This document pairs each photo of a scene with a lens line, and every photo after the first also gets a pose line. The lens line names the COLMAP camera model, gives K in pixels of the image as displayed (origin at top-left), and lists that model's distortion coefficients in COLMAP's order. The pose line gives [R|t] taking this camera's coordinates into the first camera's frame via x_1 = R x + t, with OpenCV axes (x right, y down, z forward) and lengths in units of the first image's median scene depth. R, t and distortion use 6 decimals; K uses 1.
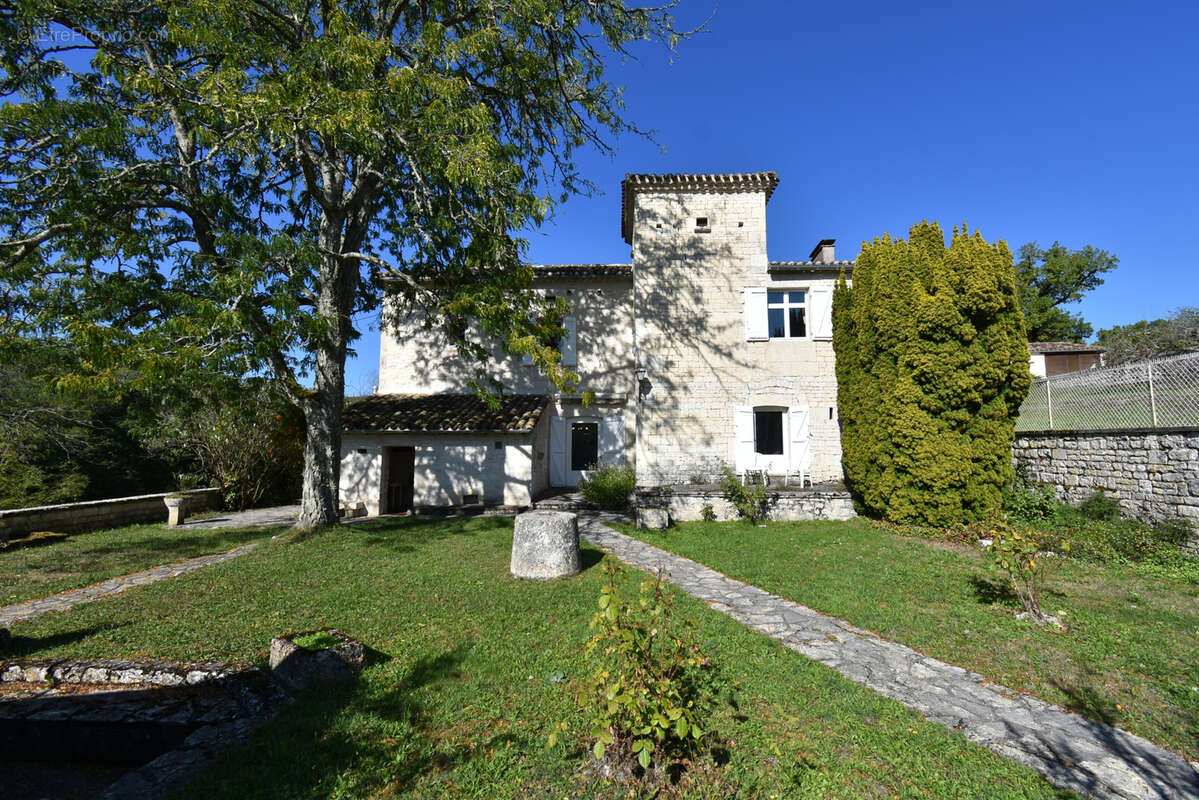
lens RADIAL K [[528.4, 0, 600.9], [0, 528.4, 395.8], [0, 0, 1]] dist [0.010093, -0.007166]
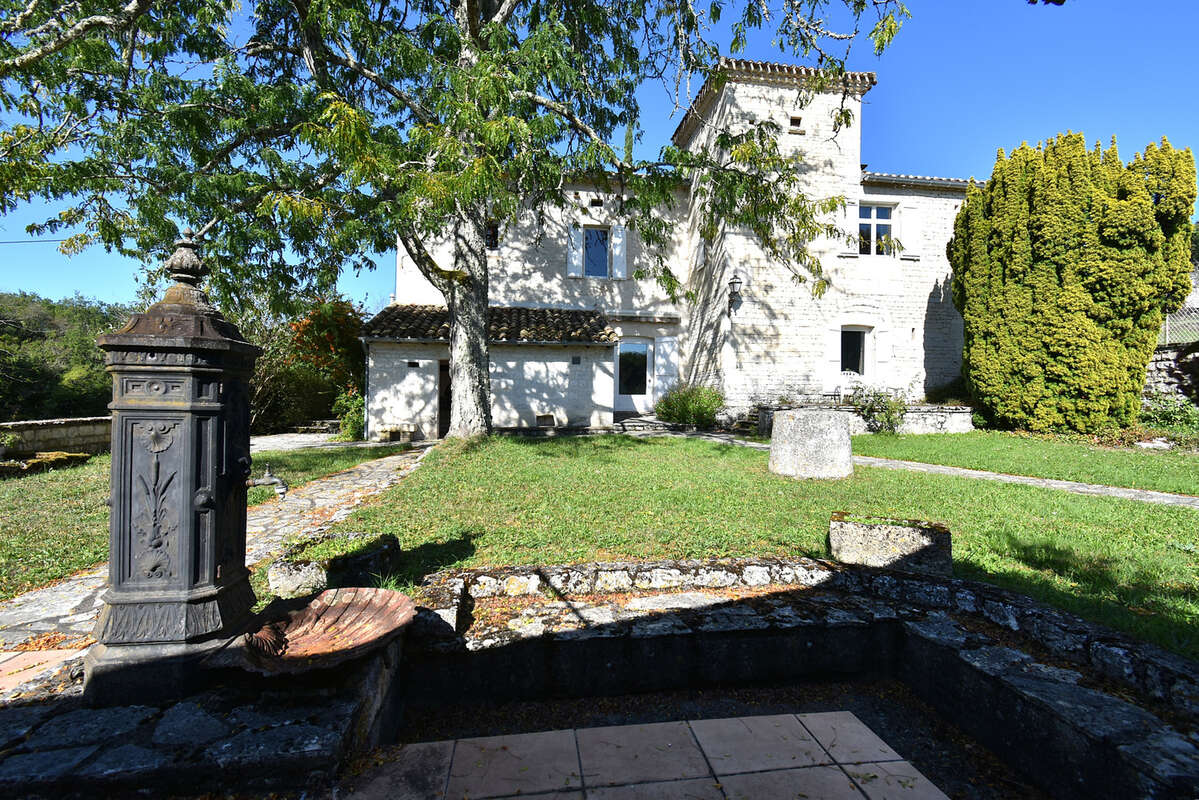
lens RADIAL K [[538.2, 0, 599.5], [0, 538.2, 400.0], [0, 0, 1]] dist [0.012670, -0.008740]
pose [[0.982951, 0.005906, 0.183772, -0.462263], [-0.025601, 0.994144, 0.104985, 0.090315], [-0.182076, -0.107900, 0.977346, 0.138687]]
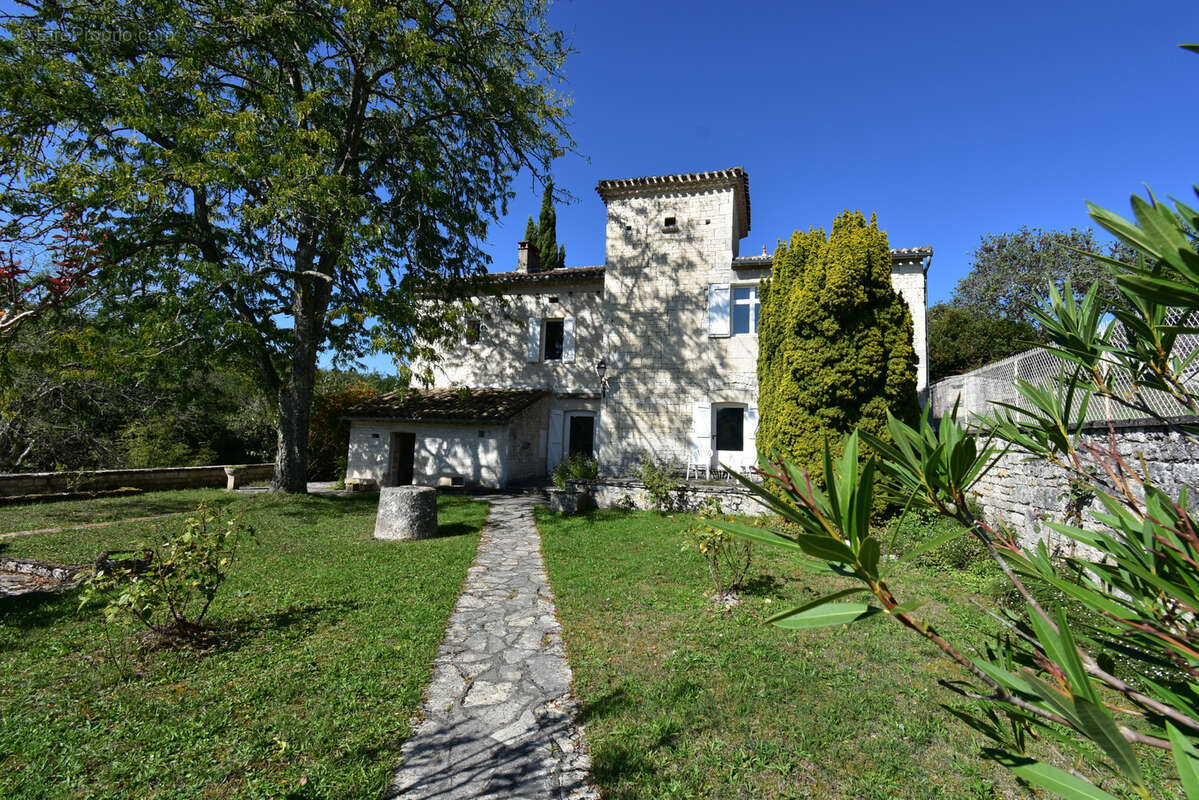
lens RADIAL K [[528.3, 0, 604.8], [0, 528.3, 401.8], [0, 0, 1]] dist [0.001777, 0.000030]
pose [[0.975823, 0.013148, -0.218167, 0.433999], [-0.009515, 0.999798, 0.017693, 0.002907], [0.218356, -0.015190, 0.975751, -0.042330]]
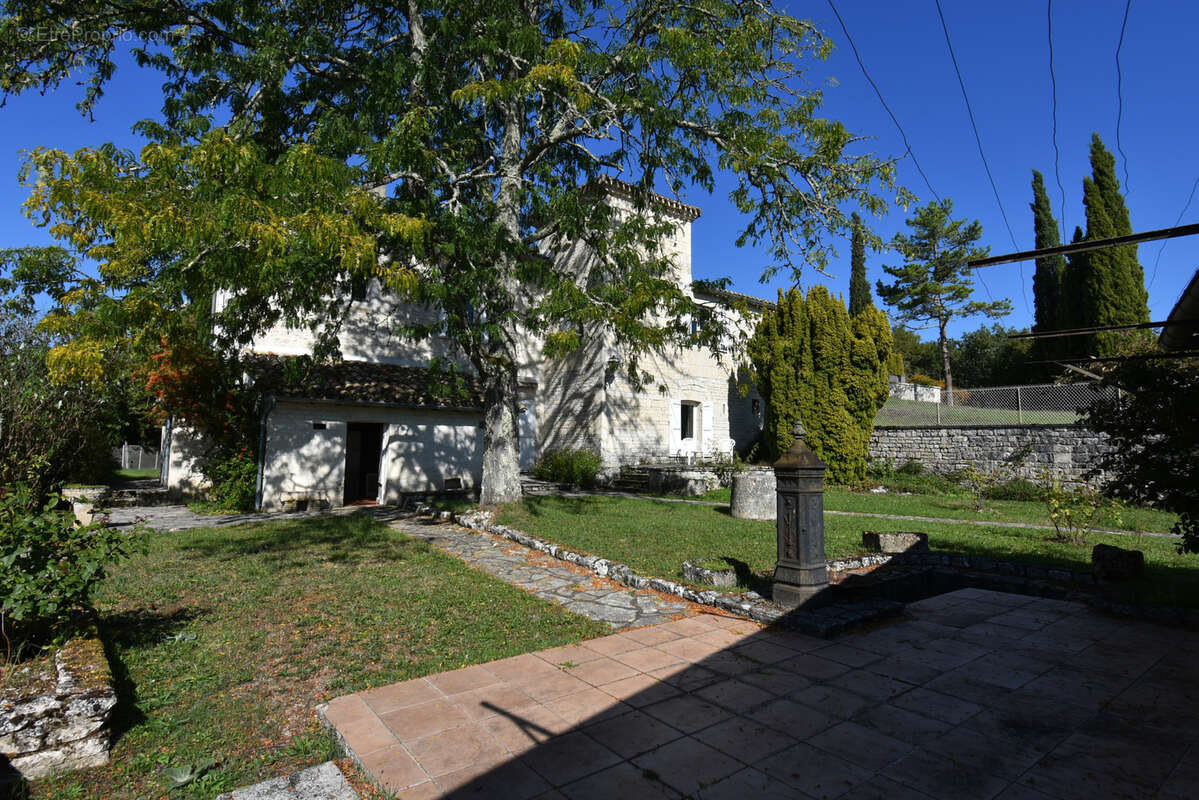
lens RADIAL K [[614.9, 0, 602.1], [0, 614.9, 398.0], [0, 0, 1]] dist [-0.000157, -0.000475]
pose [[0.765313, 0.062513, 0.640615, -1.048756], [-0.076306, 0.997066, -0.006136, 0.052781], [-0.639119, -0.044187, 0.767838, 0.055995]]
